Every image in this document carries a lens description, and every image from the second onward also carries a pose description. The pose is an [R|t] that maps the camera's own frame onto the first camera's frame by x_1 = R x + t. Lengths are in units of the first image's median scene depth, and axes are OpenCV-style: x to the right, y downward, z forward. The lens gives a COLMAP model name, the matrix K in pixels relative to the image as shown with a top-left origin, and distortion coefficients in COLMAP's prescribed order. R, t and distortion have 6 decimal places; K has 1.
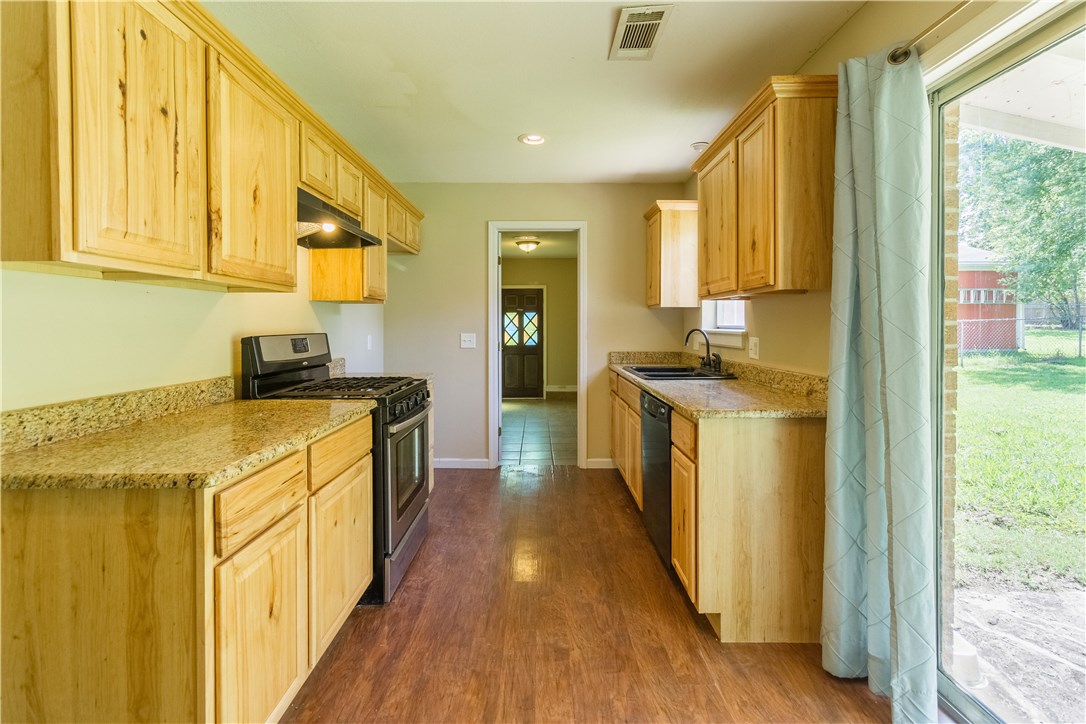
lens RADIAL K [[503.9, 0, 543.1], [0, 503.9, 331.2], [0, 0, 1]] dist [-0.000360, -0.000048]
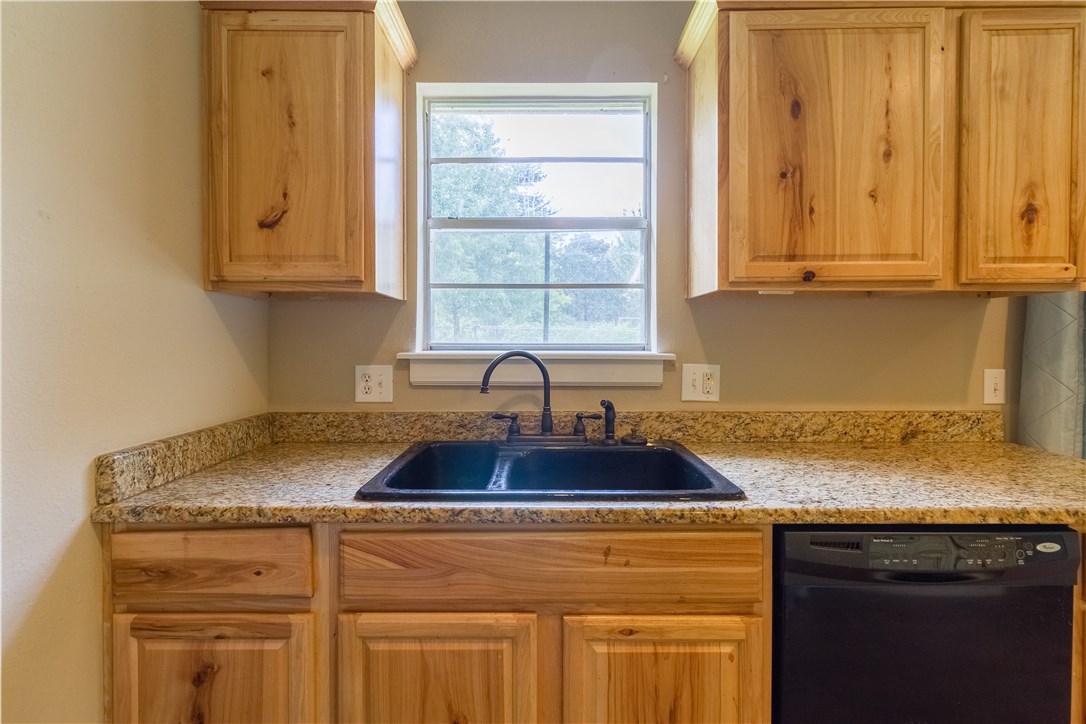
lens RADIAL K [[495.6, 0, 542.3], [0, 495.6, 347.2], [0, 0, 1]] dist [0.002945, 0.000424]
pose [[0.009329, -0.011816, 0.999887, -0.232299], [0.011434, 0.999866, 0.011709, -0.024297], [-0.999891, 0.011324, 0.009463, 1.862719]]
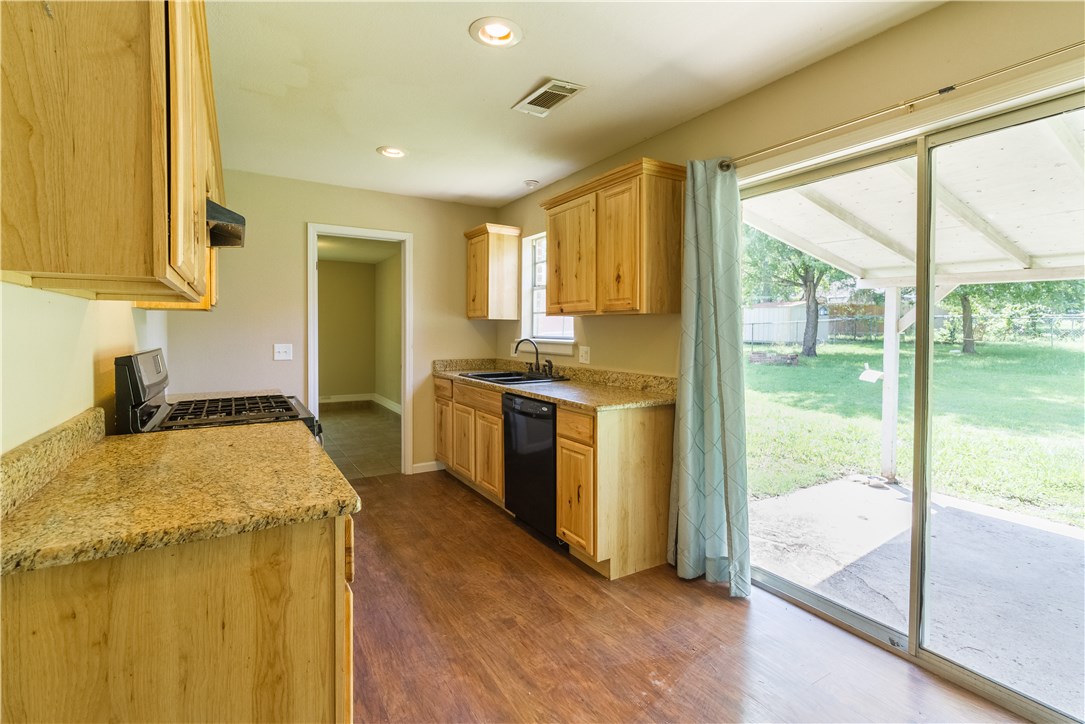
lens RADIAL K [[501.6, 0, 540.0], [0, 501.6, 338.9], [0, 0, 1]] dist [0.000990, -0.000040]
pose [[0.857567, -0.004678, 0.514350, -0.509979], [0.001147, 0.999974, 0.007183, -0.024899], [-0.514370, -0.005570, 0.857550, -0.027619]]
